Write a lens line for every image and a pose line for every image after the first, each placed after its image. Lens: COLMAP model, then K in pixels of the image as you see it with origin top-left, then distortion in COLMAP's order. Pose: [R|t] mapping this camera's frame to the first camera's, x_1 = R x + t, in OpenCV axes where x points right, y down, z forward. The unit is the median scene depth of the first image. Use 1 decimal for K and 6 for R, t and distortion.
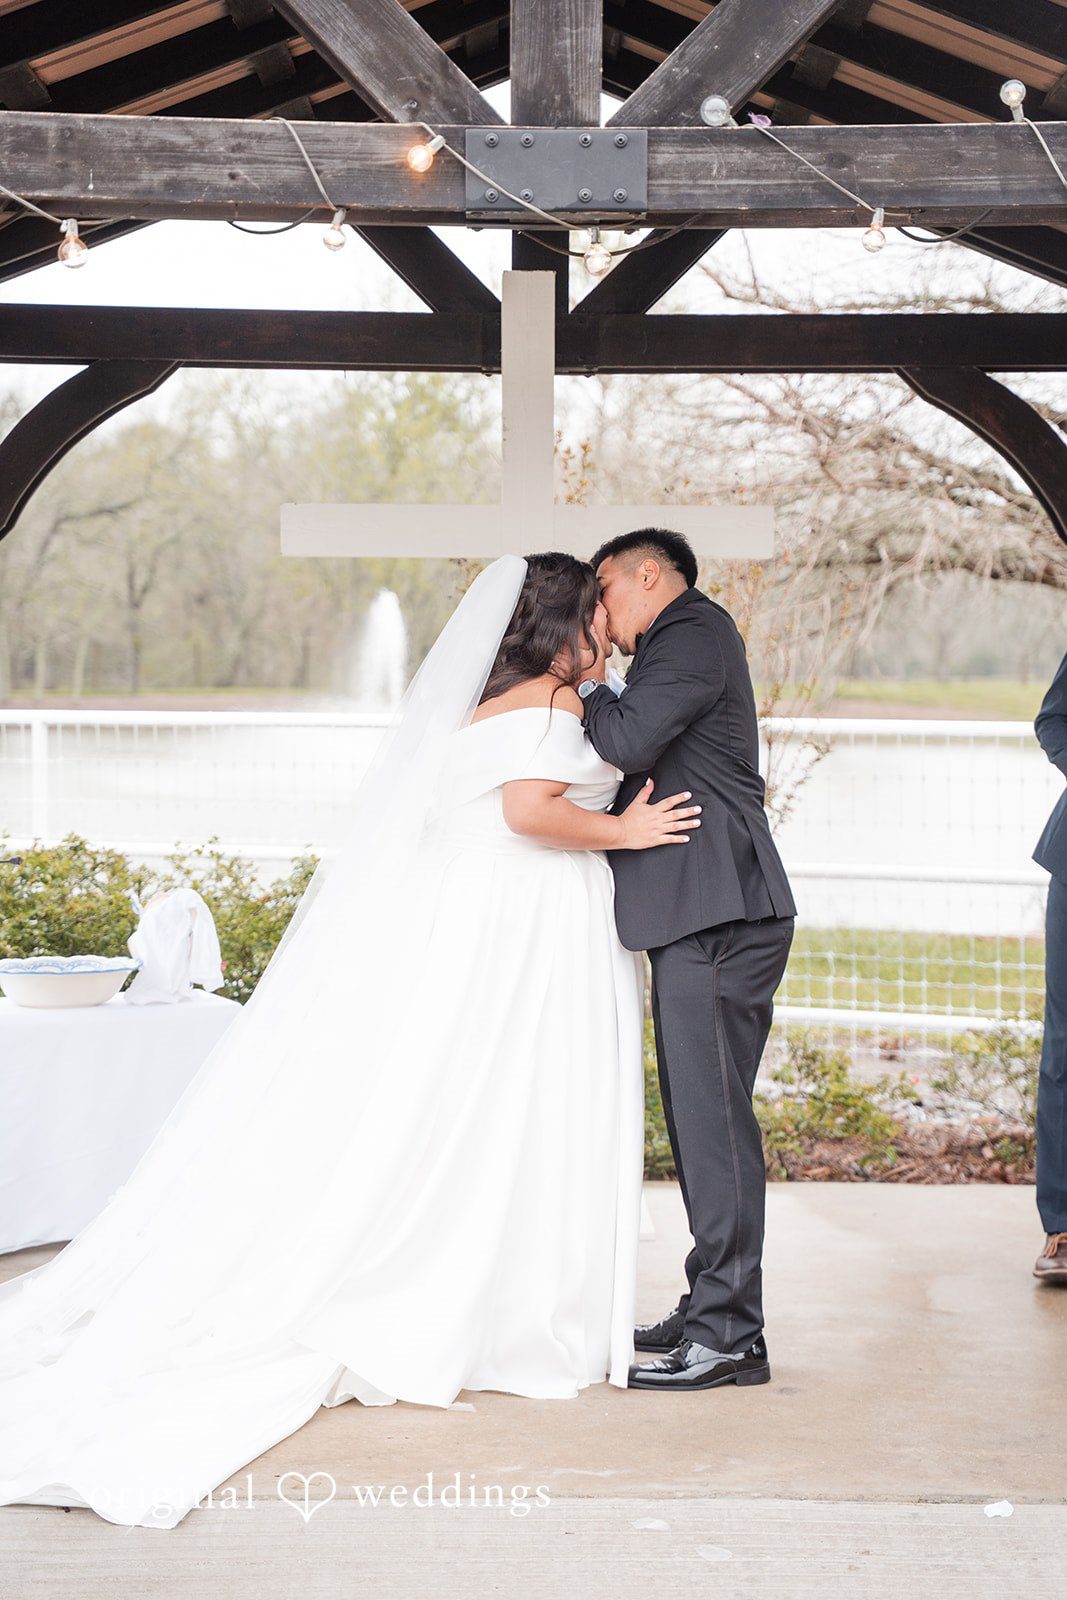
lens RADIAL K [[3046.5, 0, 545.9], [0, 3046.5, 794.8], [0, 0, 1]] dist [0.333550, 0.000000]
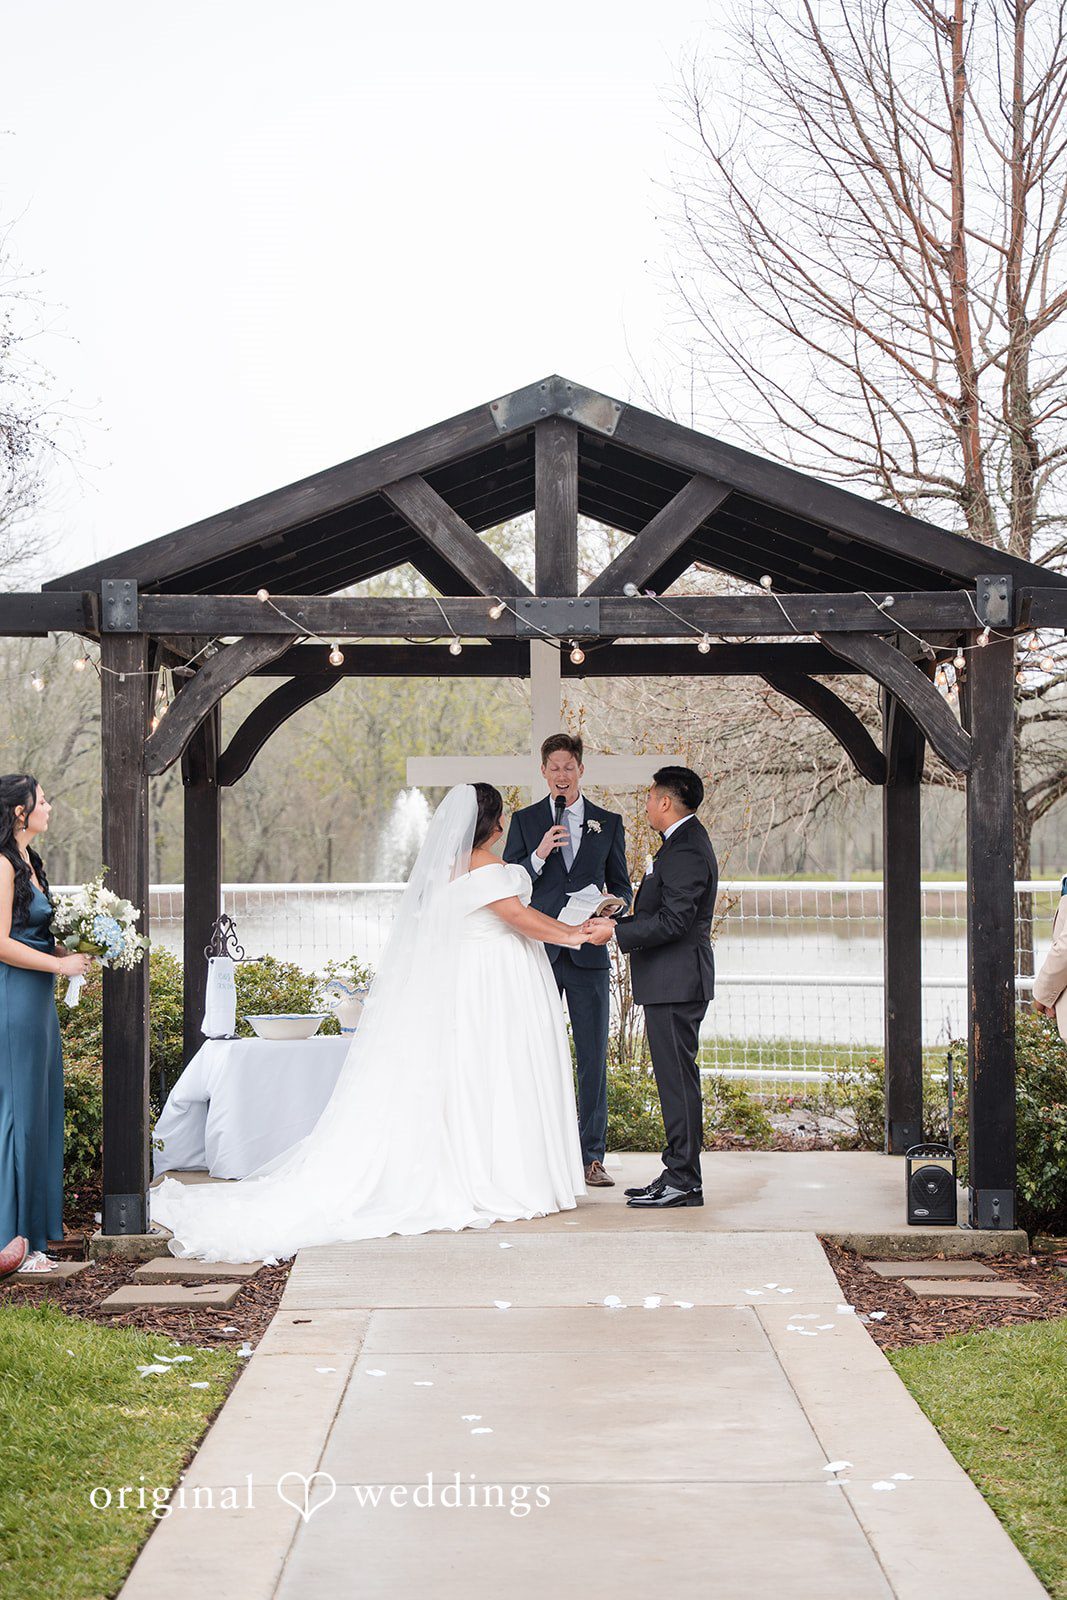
lens RADIAL K [[3272.6, 0, 575.0], [0, 3272.6, 850.0], [0, 0, 1]] dist [0.397581, 0.000000]
pose [[0.999939, -0.010702, -0.002869, 0.014634], [0.010562, 0.998935, -0.044922, 0.047102], [0.003347, 0.044889, 0.998986, -0.928252]]
